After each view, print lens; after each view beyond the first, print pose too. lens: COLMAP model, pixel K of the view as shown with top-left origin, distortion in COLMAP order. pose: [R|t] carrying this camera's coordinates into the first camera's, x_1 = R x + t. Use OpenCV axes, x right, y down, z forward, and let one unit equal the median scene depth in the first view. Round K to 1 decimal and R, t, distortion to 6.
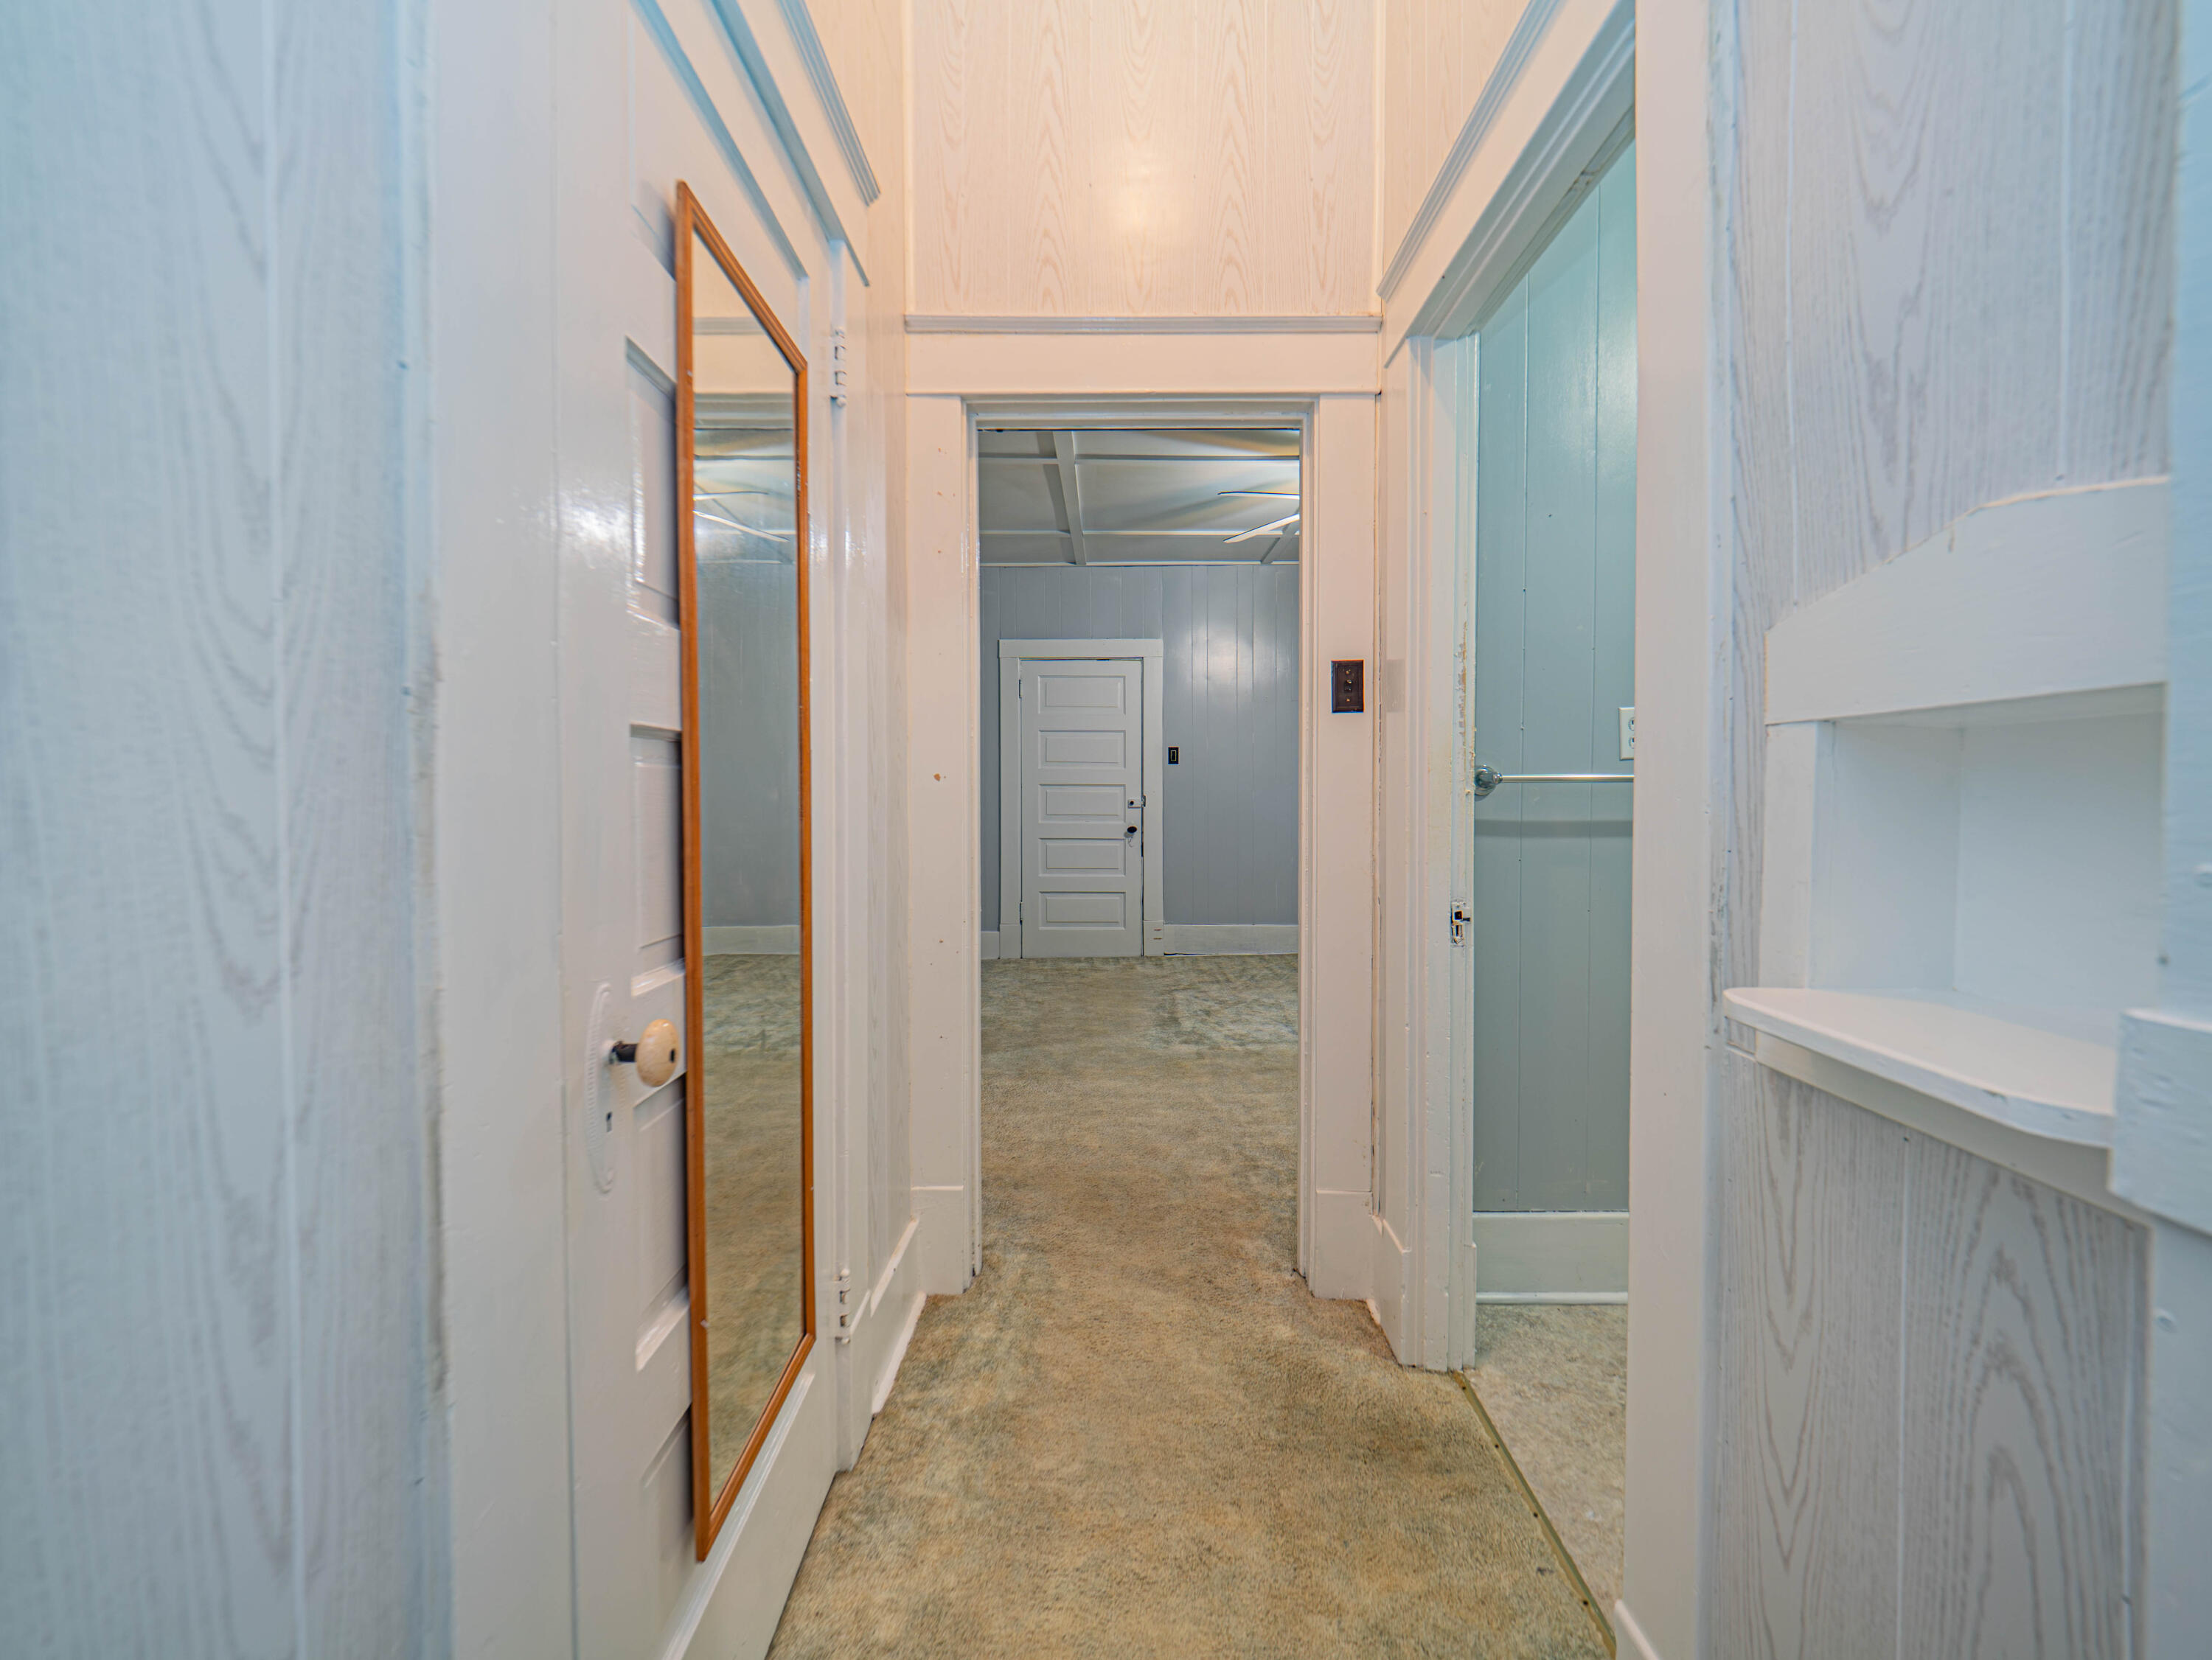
lens RADIAL K [[927.0, 0, 1115.5], [0, 927.0, 815.9], [0, 0, 1]] dist [0.004566, -0.006124]
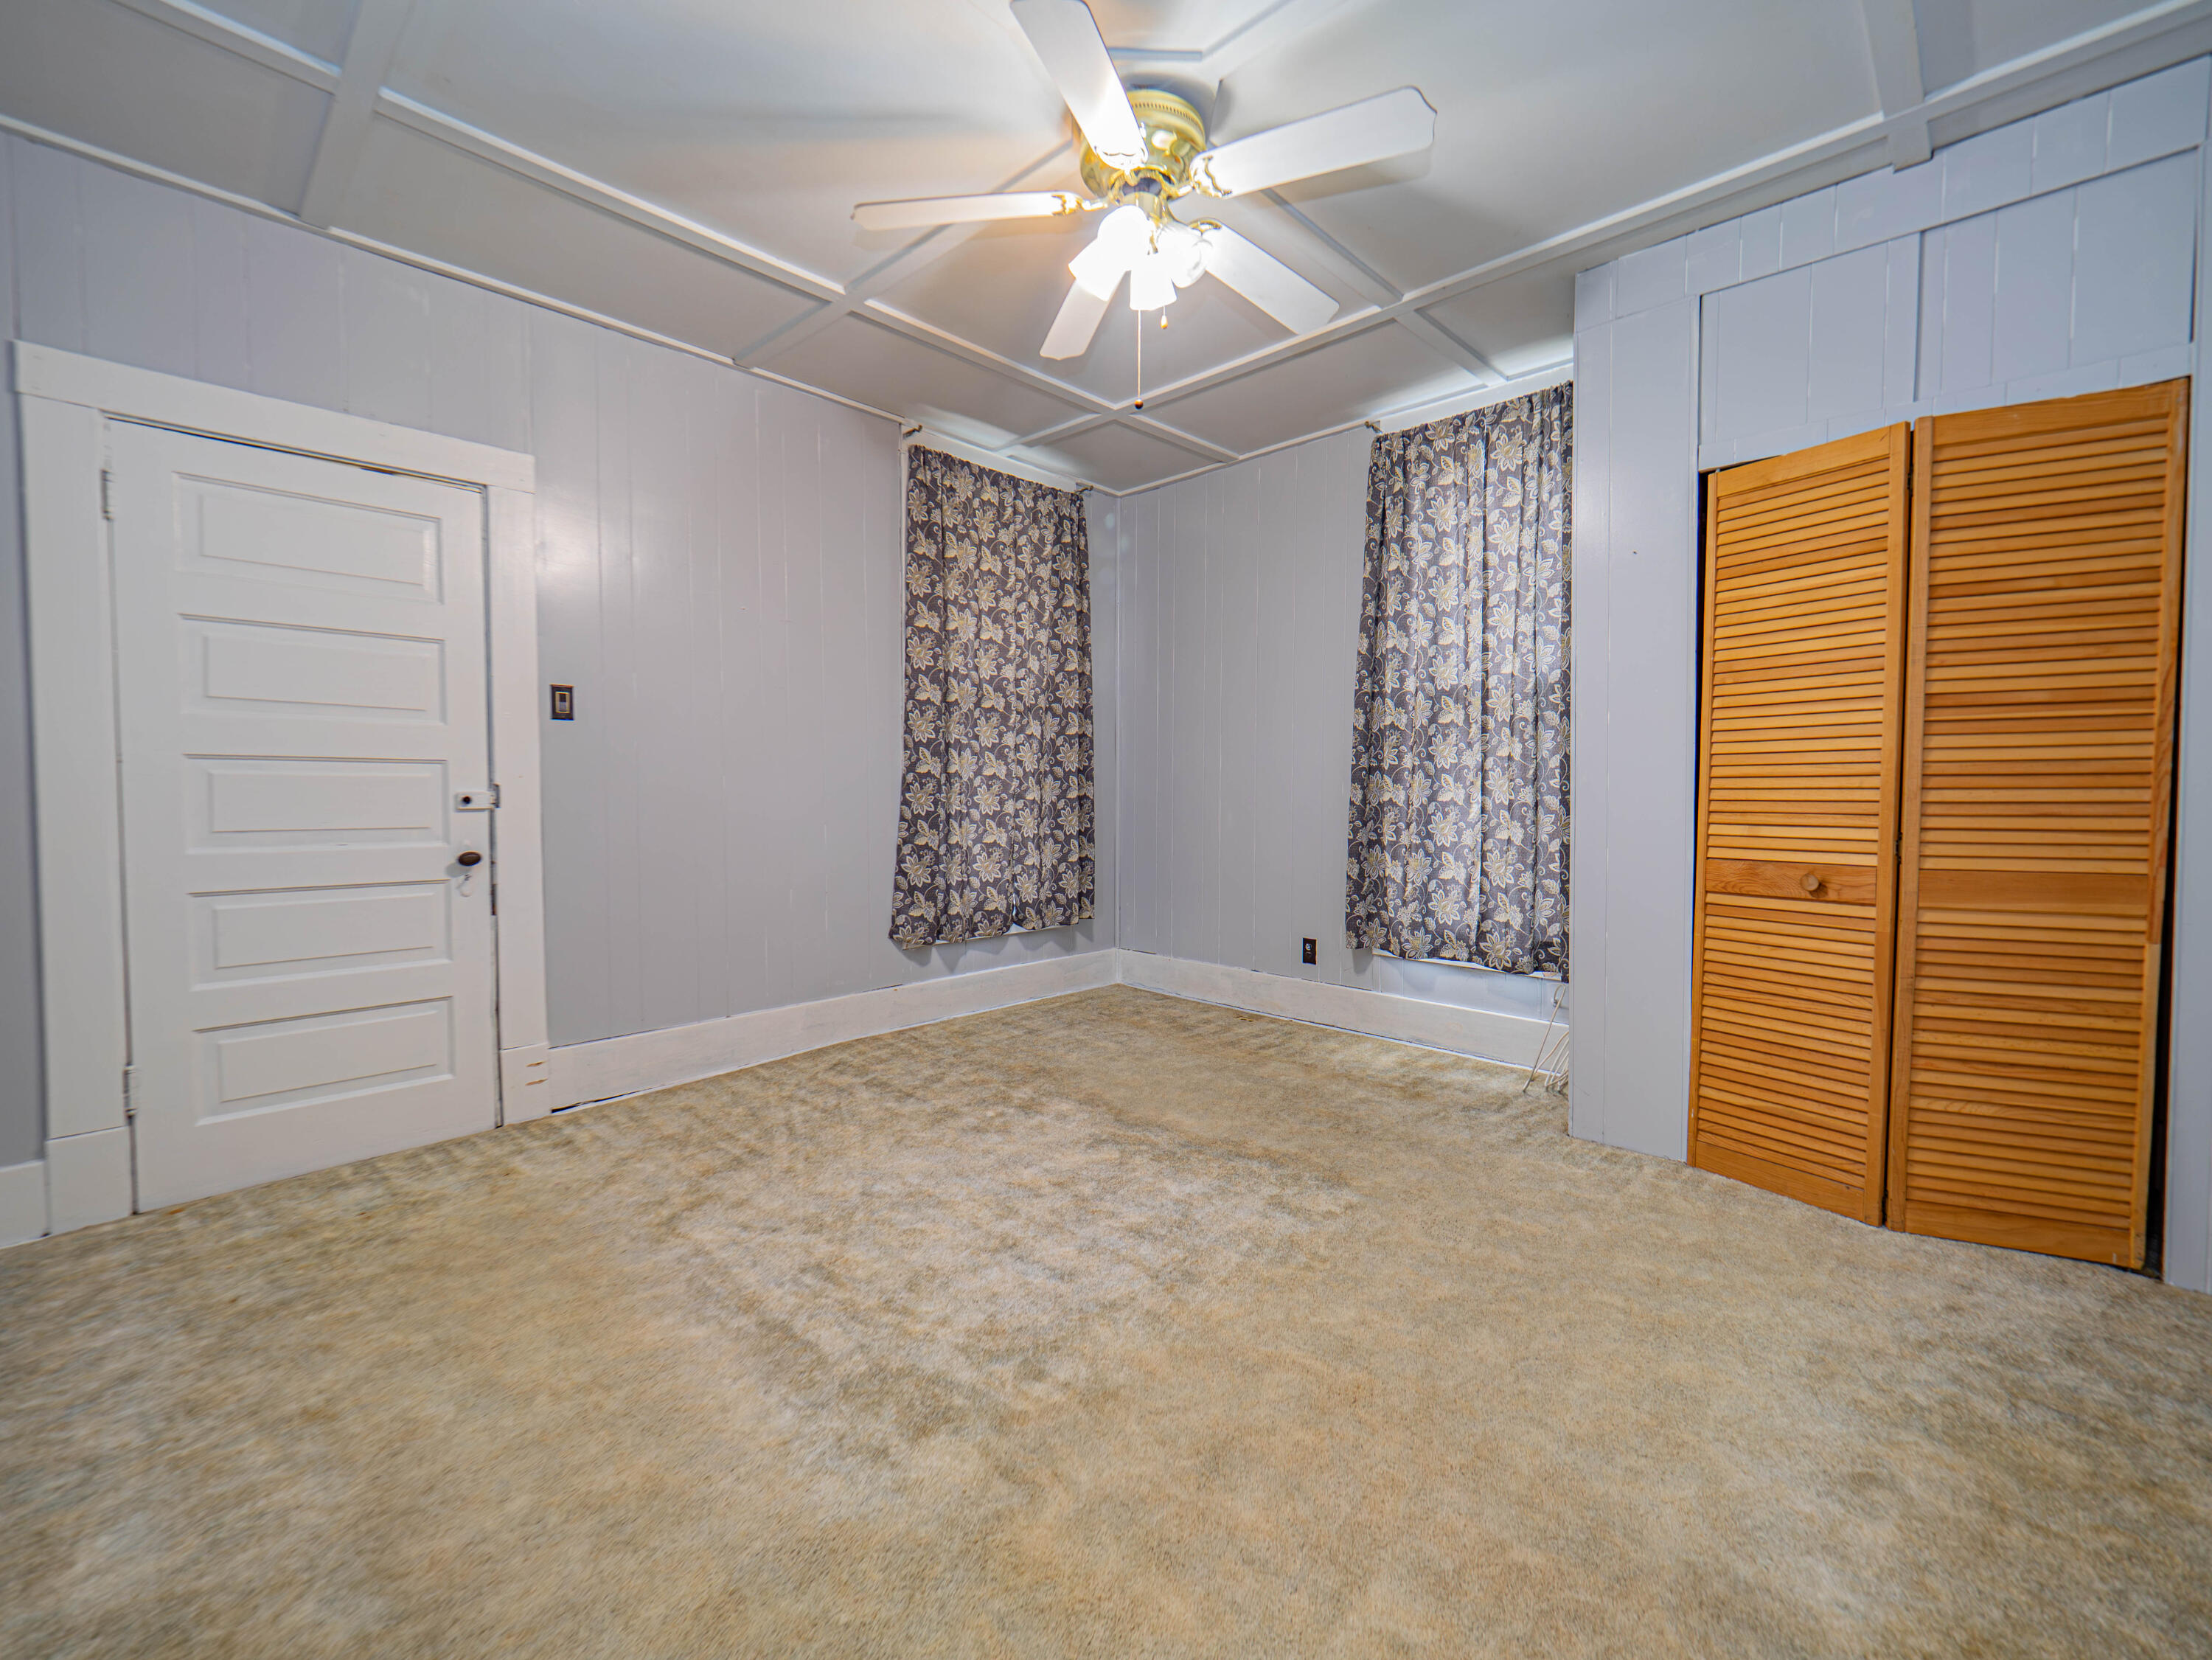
lens RADIAL K [[929.2, 0, 1101.5], [0, 929.2, 811.2], [0, 0, 1]] dist [0.003777, -0.004994]
pose [[0.686381, -0.017265, 0.727037, -0.101623], [0.006637, 0.999825, 0.017477, -0.014582], [-0.727212, -0.007170, 0.686376, 0.454707]]
